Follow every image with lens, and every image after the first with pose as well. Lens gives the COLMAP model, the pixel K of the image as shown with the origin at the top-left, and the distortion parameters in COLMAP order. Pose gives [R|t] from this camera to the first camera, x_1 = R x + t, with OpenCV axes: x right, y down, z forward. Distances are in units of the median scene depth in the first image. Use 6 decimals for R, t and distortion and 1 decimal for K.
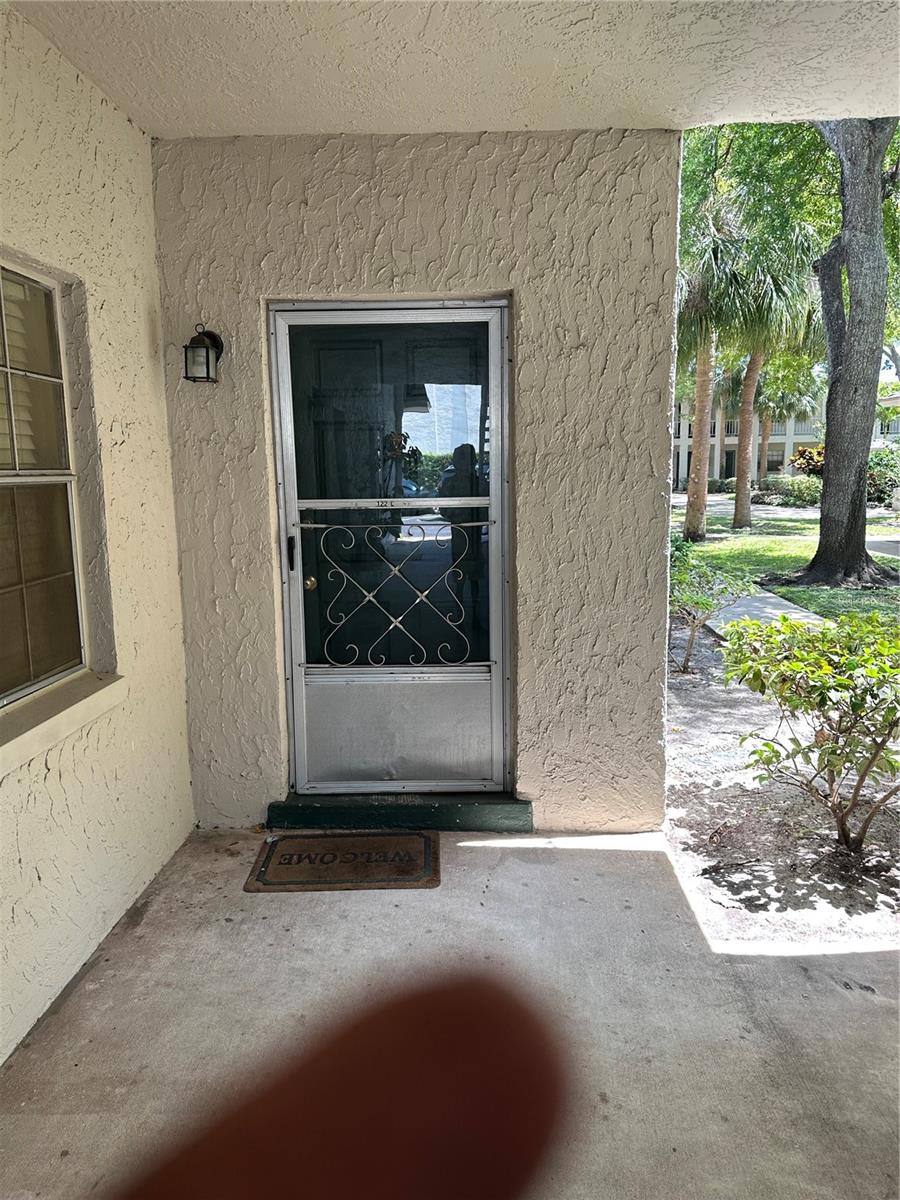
lens RADIAL K [[857.7, 0, 454.2], [0, 857.7, 599.6], [0, 0, 1]] dist [0.076731, -0.081993]
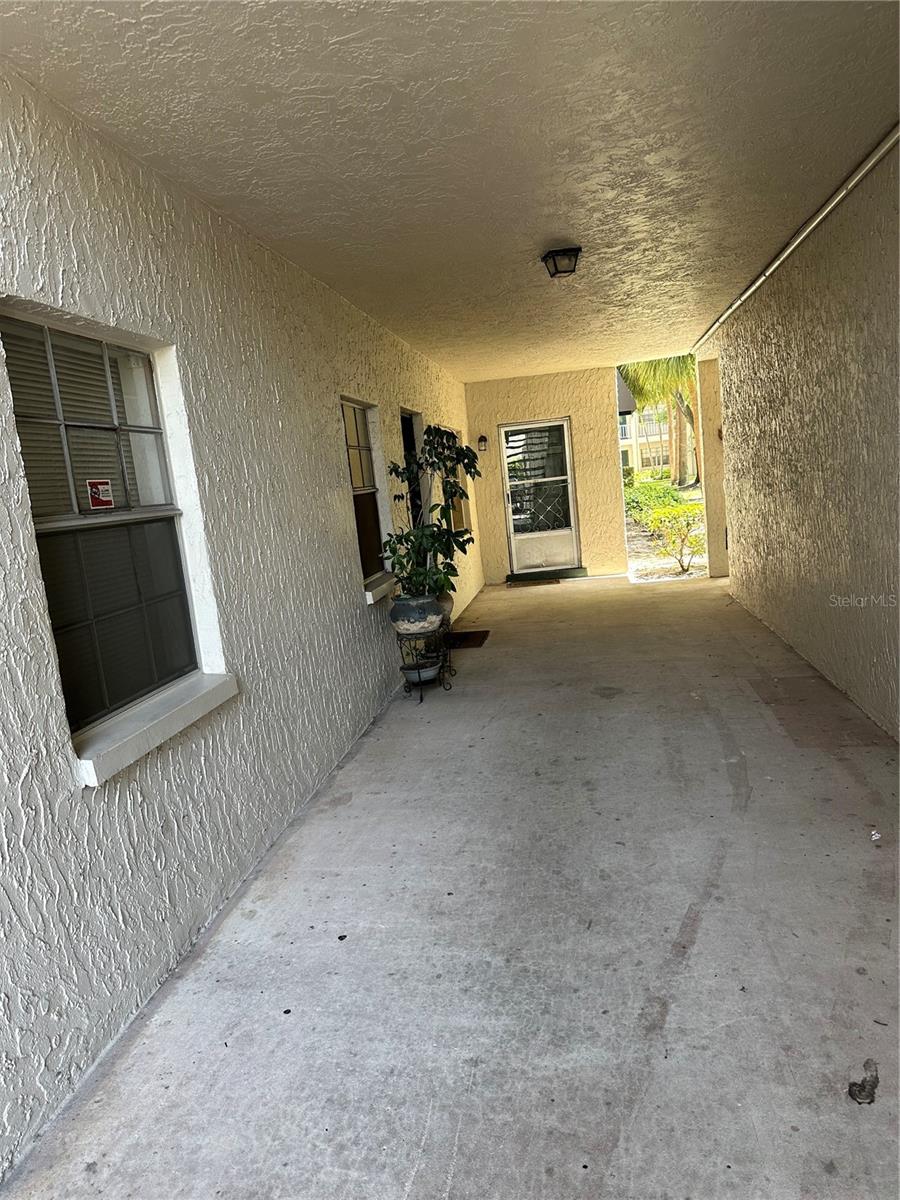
lens RADIAL K [[857.7, 0, 448.9], [0, 857.7, 604.1], [0, 0, 1]] dist [0.076731, -0.081993]
pose [[0.991134, -0.069672, -0.113133, -0.070719], [0.070855, 0.997466, 0.006460, 0.319540], [0.112397, -0.014419, 0.993559, -2.343082]]
